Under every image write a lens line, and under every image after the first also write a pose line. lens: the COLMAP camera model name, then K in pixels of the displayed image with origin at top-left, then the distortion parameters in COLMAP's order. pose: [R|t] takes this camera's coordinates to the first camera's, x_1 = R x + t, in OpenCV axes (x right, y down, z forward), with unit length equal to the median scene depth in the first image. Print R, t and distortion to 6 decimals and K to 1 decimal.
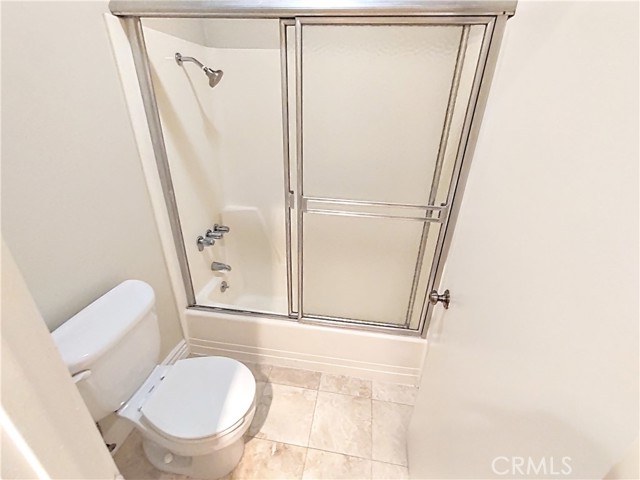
lens RADIAL K [[290.2, 0, 321.7], [0, 290.2, 239.7], [0, 0, 1]] dist [-0.000083, -0.000018]
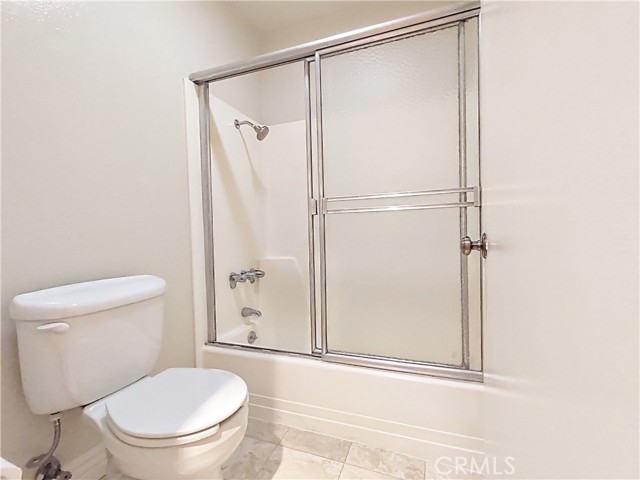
lens RADIAL K [[290.2, 0, 321.7], [0, 290.2, 239.7], [0, 0, 1]] dist [-0.000083, -0.000018]
pose [[0.976172, -0.046146, -0.212033, 0.106870], [-0.046197, 0.910534, -0.410846, 0.312402], [0.212022, 0.410851, 0.886706, 0.139530]]
